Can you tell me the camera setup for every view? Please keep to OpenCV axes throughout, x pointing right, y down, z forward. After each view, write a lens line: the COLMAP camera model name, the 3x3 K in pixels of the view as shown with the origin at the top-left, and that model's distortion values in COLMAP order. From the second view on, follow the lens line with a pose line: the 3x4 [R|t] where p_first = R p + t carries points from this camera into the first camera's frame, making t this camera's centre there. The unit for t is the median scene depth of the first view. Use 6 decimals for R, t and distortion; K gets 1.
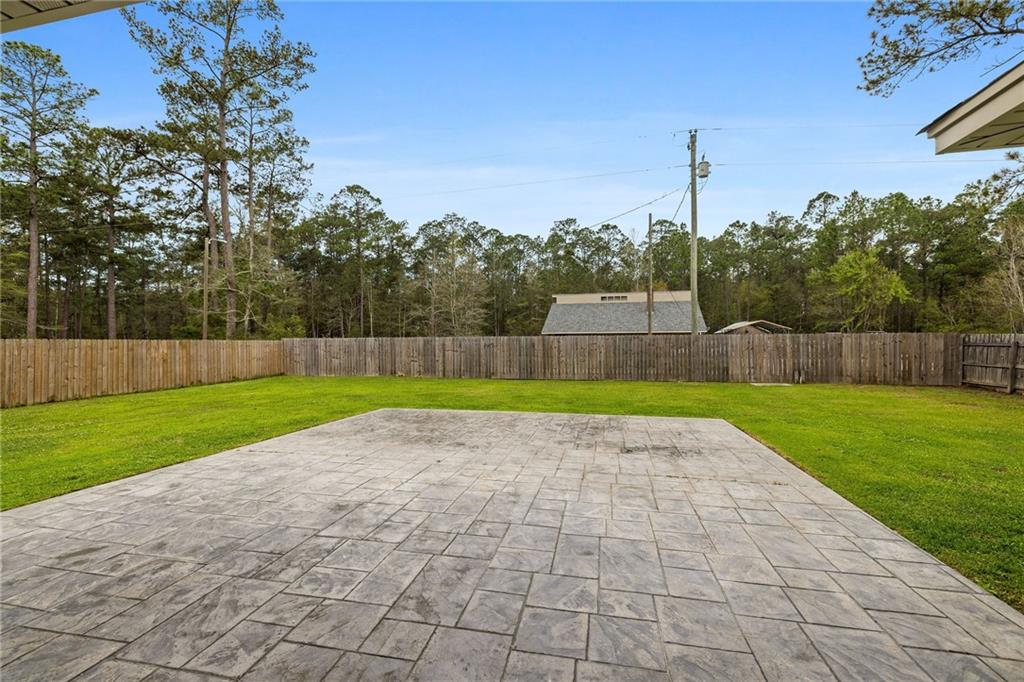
lens RADIAL K [[431.8, 0, 513.9], [0, 431.8, 341.2], [0, 0, 1]] dist [-0.000833, 0.000170]
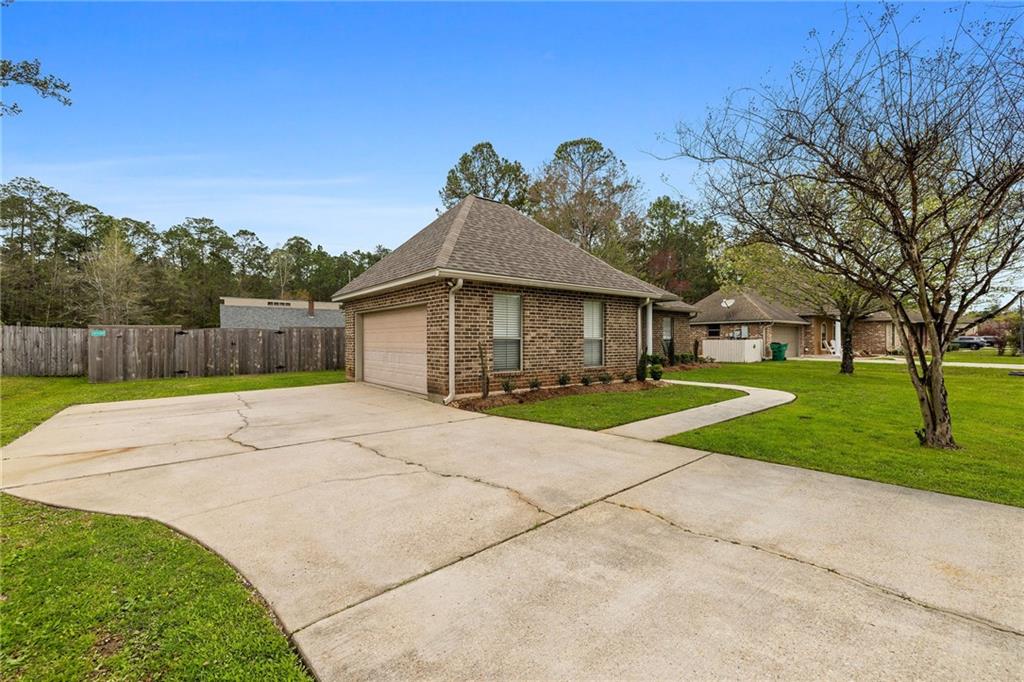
lens RADIAL K [[431.8, 0, 513.9], [0, 431.8, 341.2], [0, 0, 1]] dist [-0.000833, 0.000170]
pose [[0.630661, -0.003679, 0.776050, -0.306545], [-0.001930, 0.999978, 0.006308, 0.000660], [-0.776056, -0.005476, 0.630640, -0.321731]]
